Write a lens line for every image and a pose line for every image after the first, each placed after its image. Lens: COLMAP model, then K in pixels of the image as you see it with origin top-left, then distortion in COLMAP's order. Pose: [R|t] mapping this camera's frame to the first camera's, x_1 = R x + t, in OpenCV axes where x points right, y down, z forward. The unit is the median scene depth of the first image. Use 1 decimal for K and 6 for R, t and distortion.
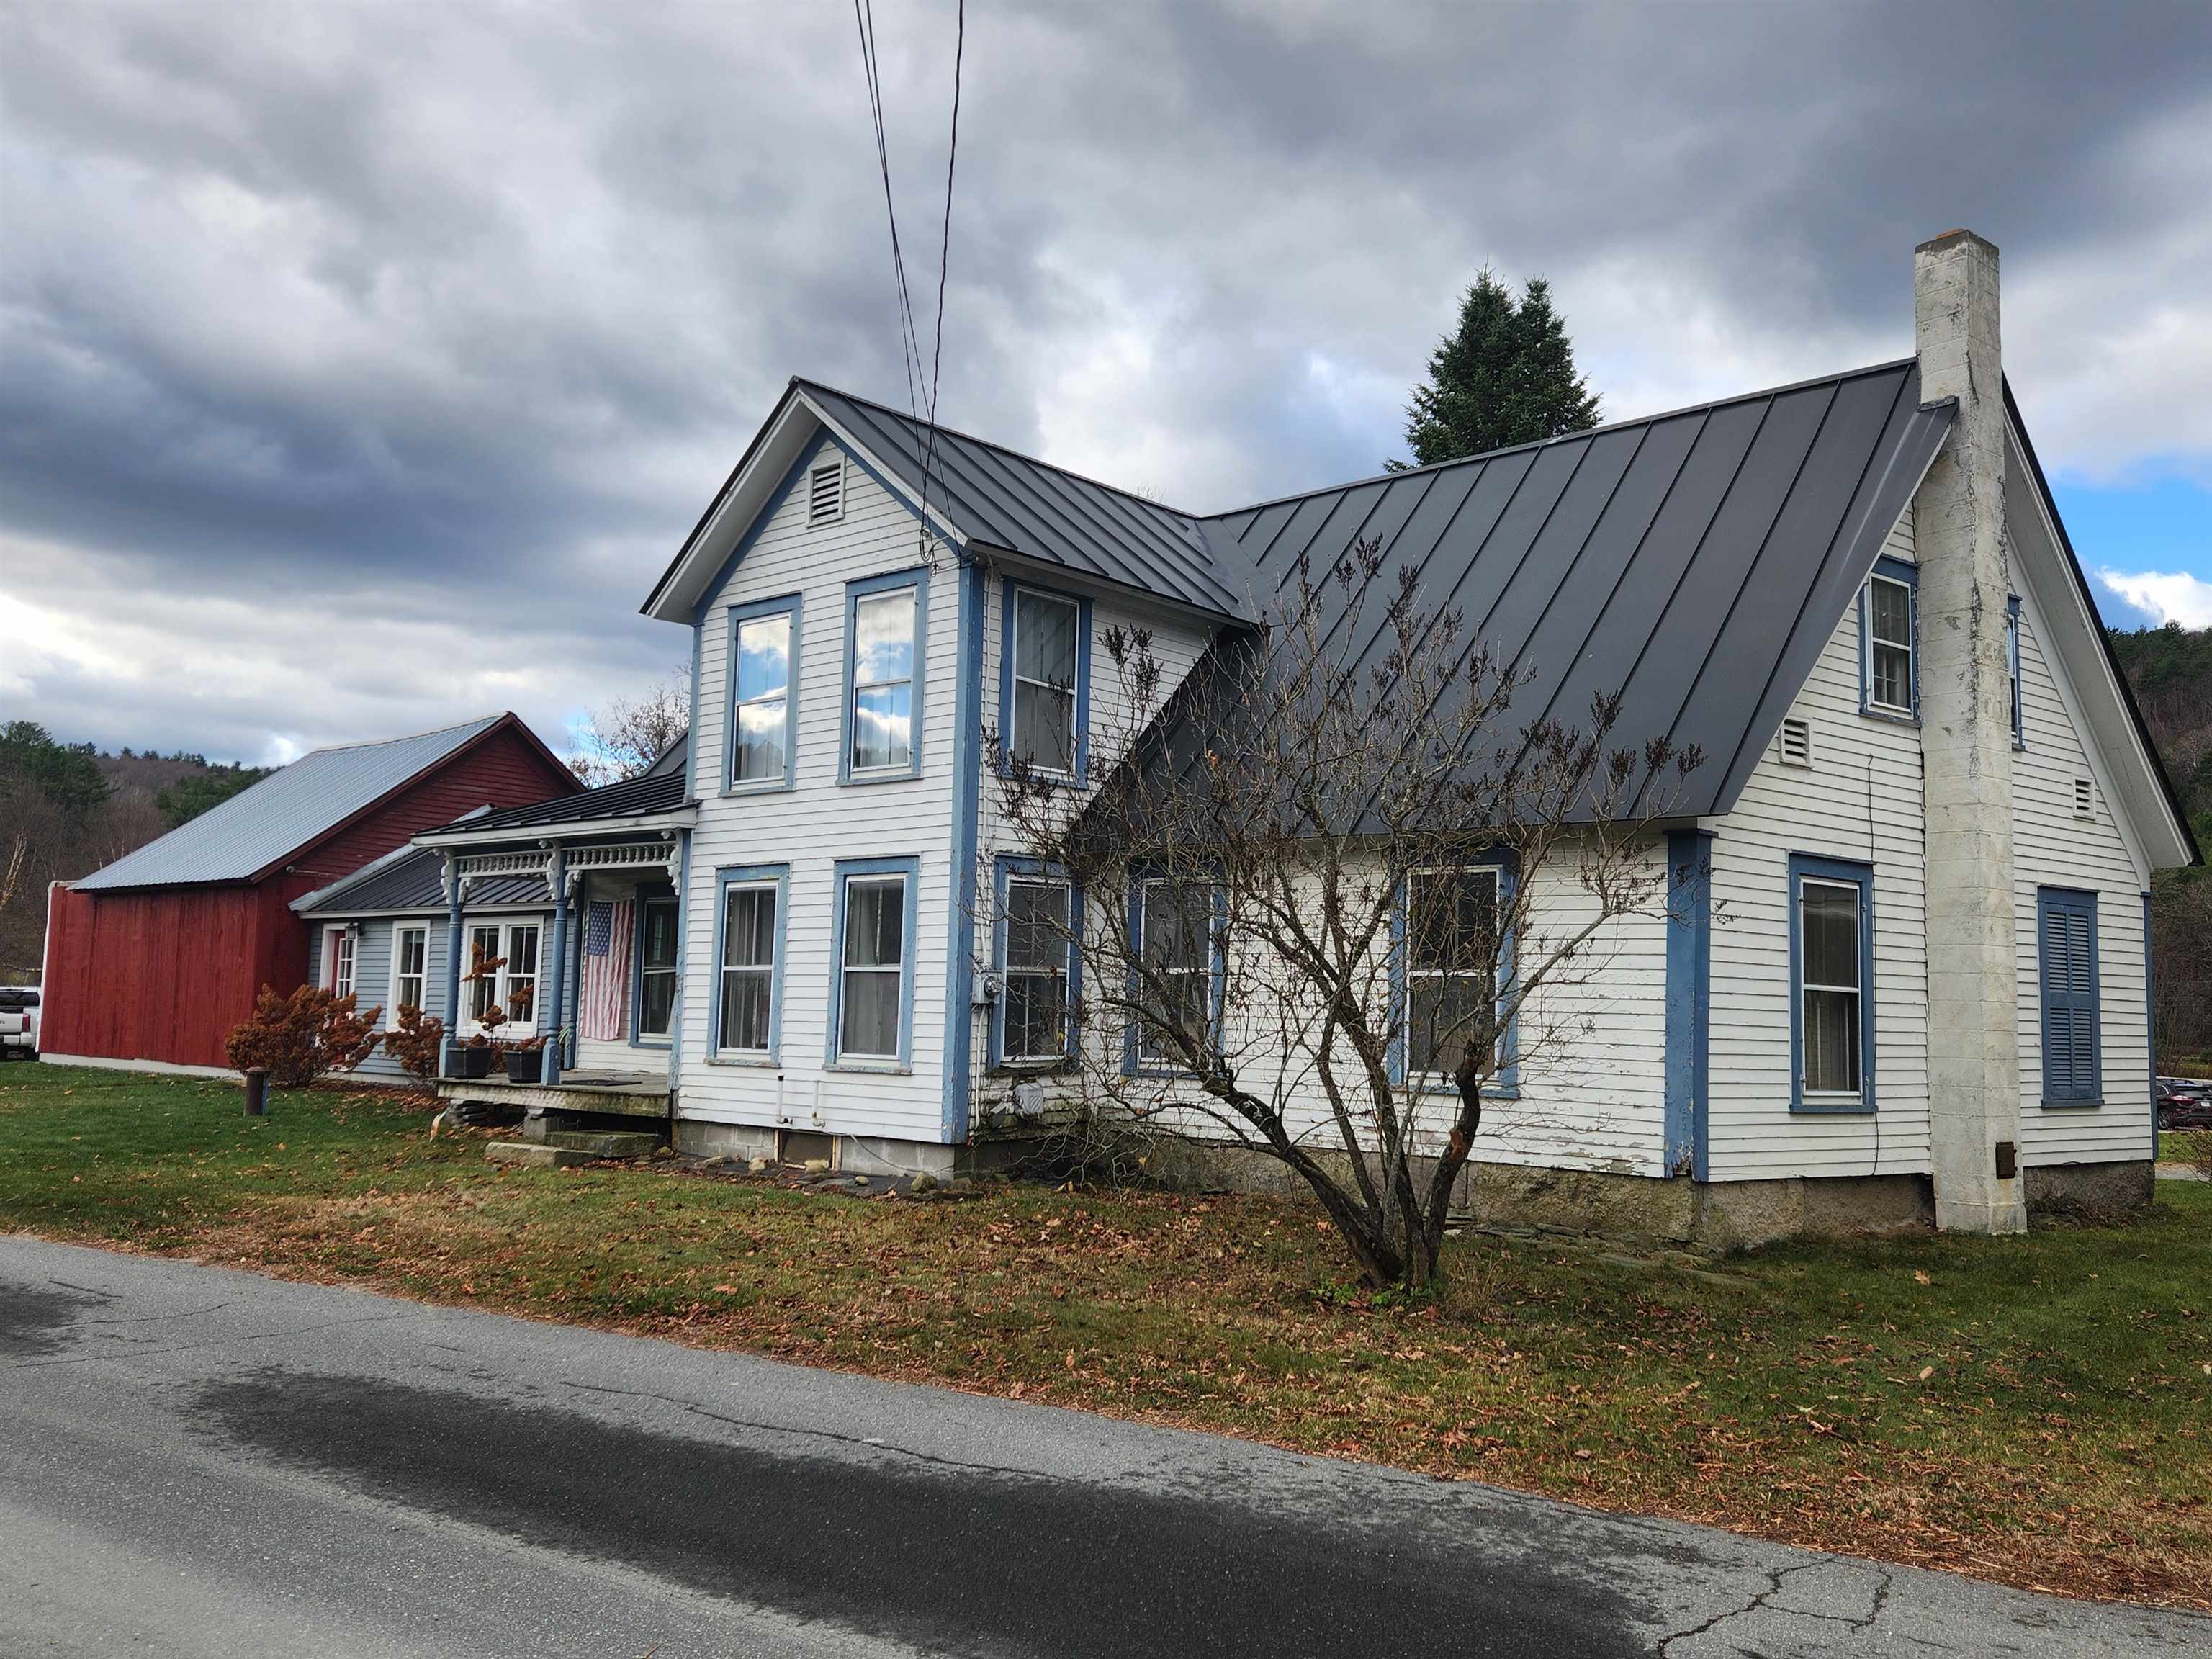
lens RADIAL K [[1366.9, 0, 1102.6], [0, 1366.9, 819.0], [0, 0, 1]] dist [0.040423, -0.001860]
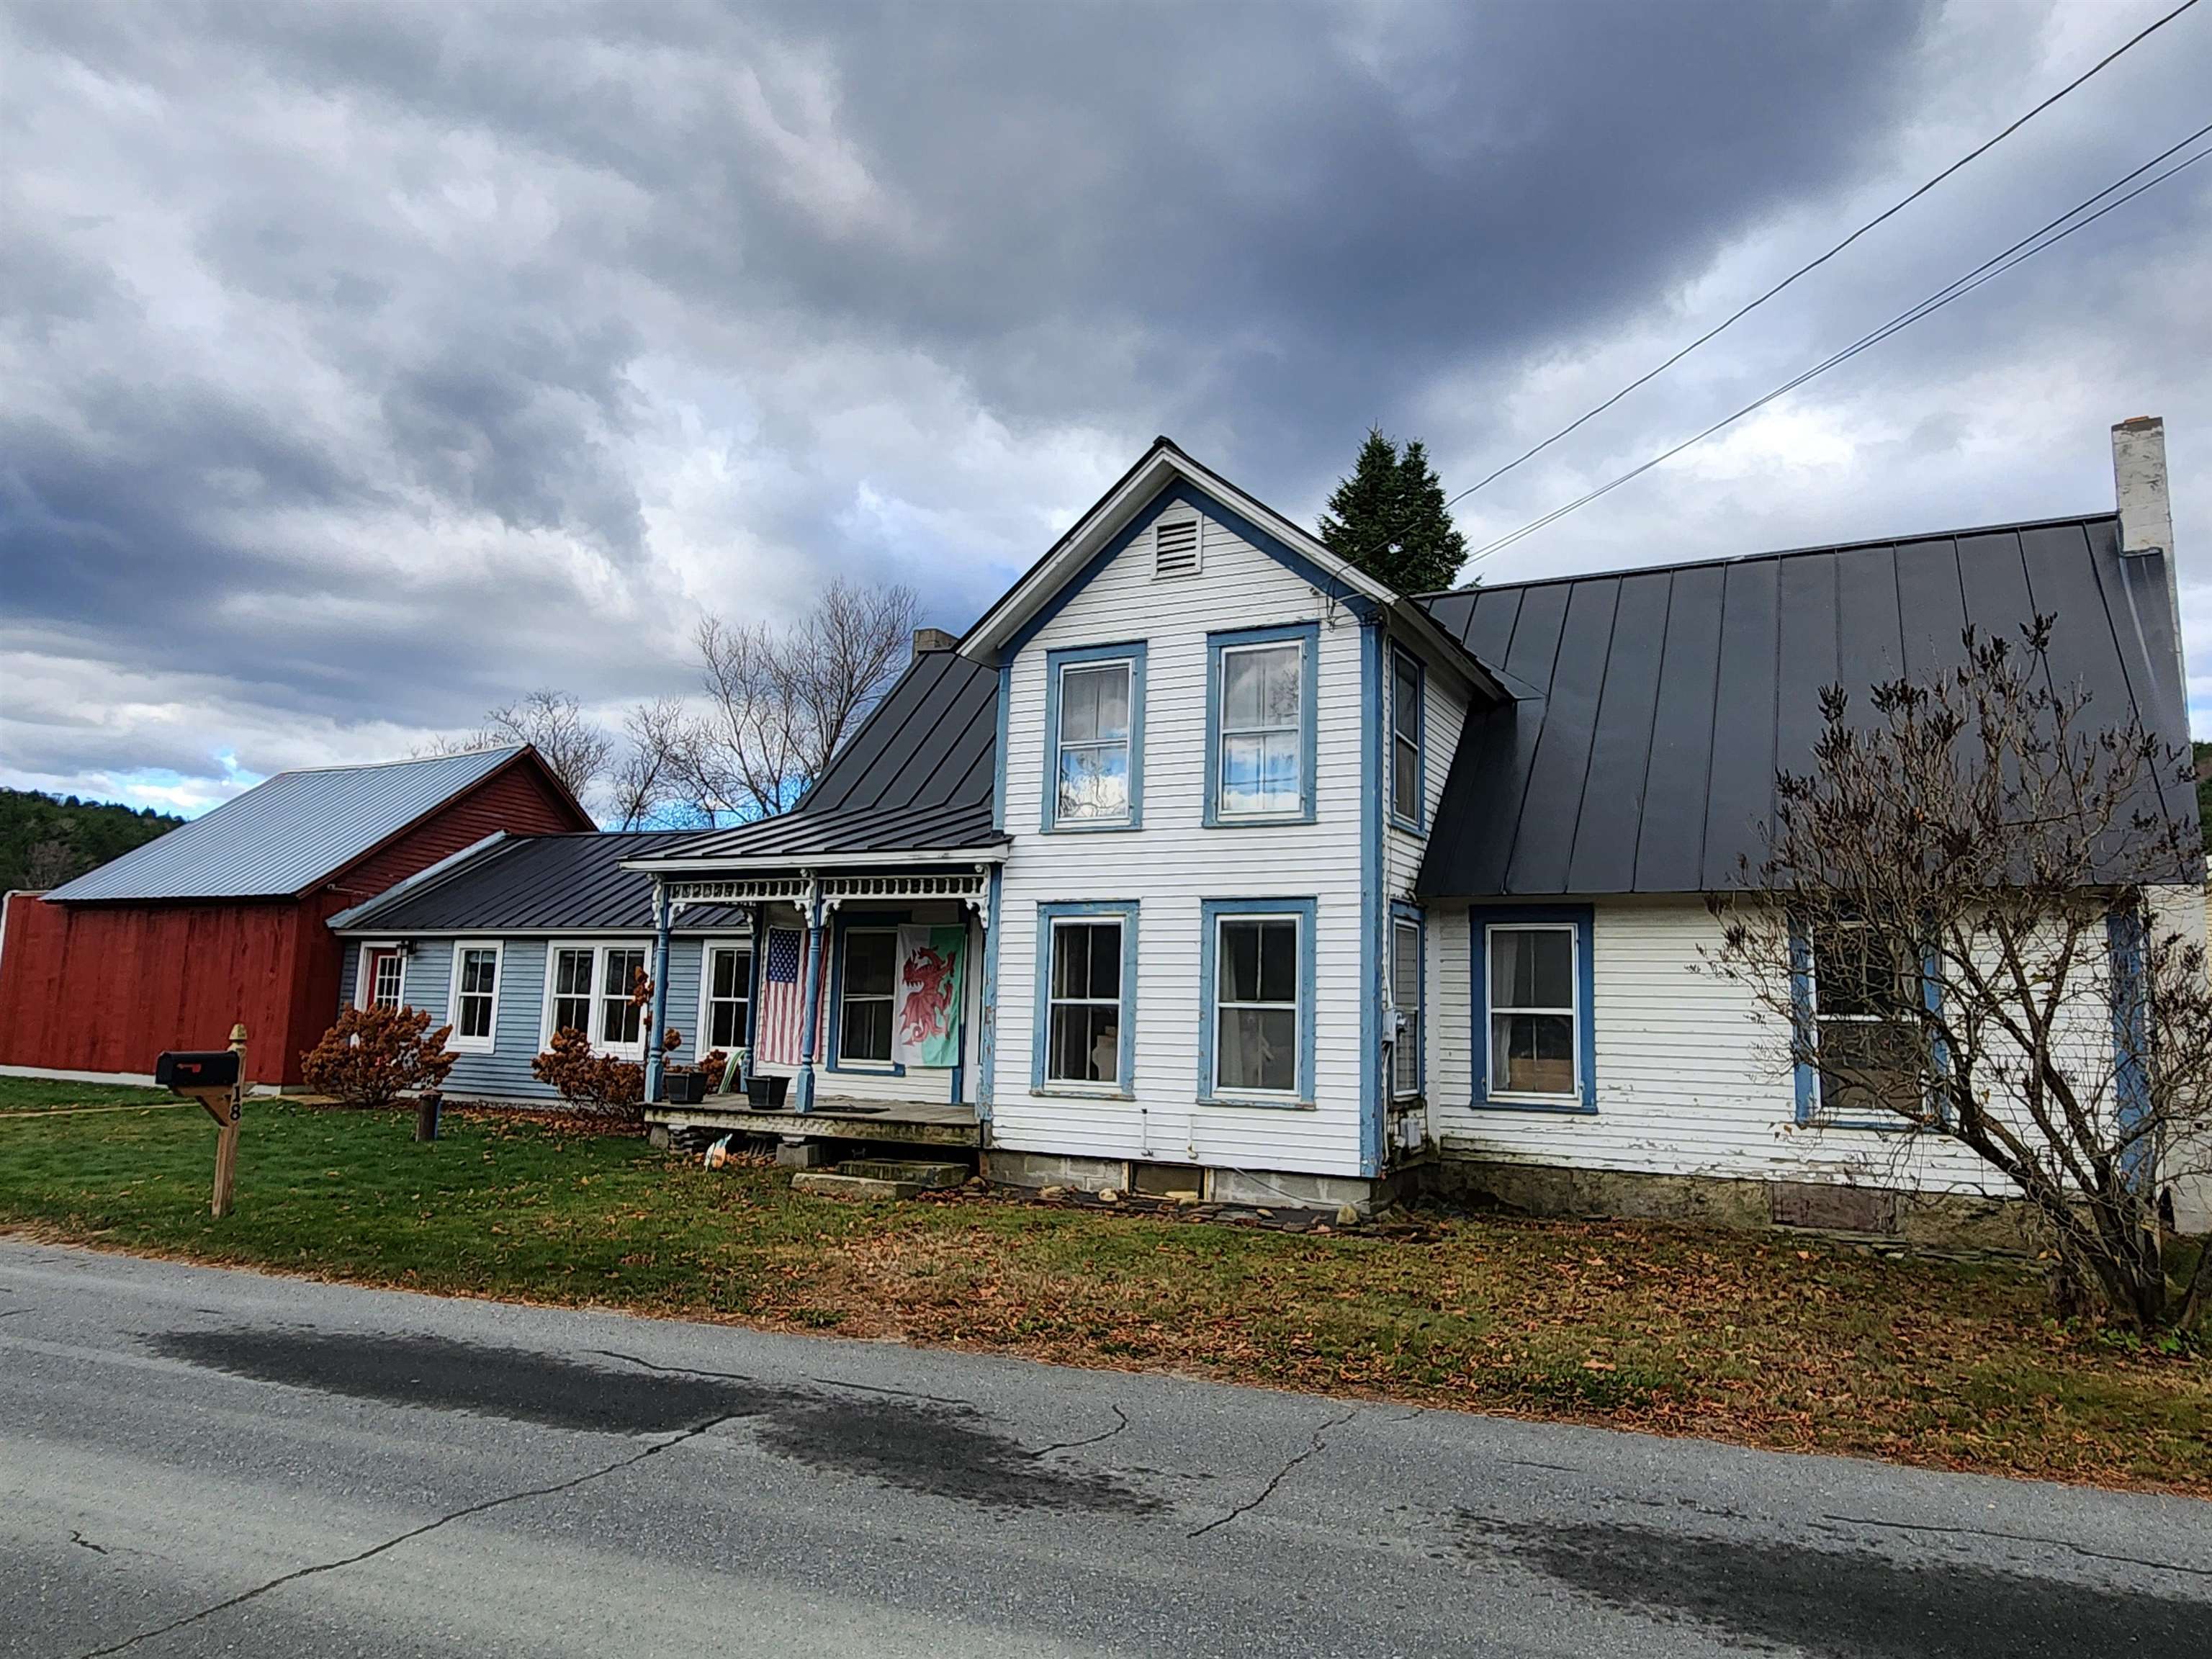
lens RADIAL K [[1139.0, 0, 1110.9], [0, 1139.0, 831.9], [0, 0, 1]] dist [0.004758, -0.002790]
pose [[0.981941, 0.038284, 0.185273, -0.394114], [-0.032881, 0.998942, -0.032152, 0.008925], [-0.186308, 0.025479, 0.982161, 0.154997]]
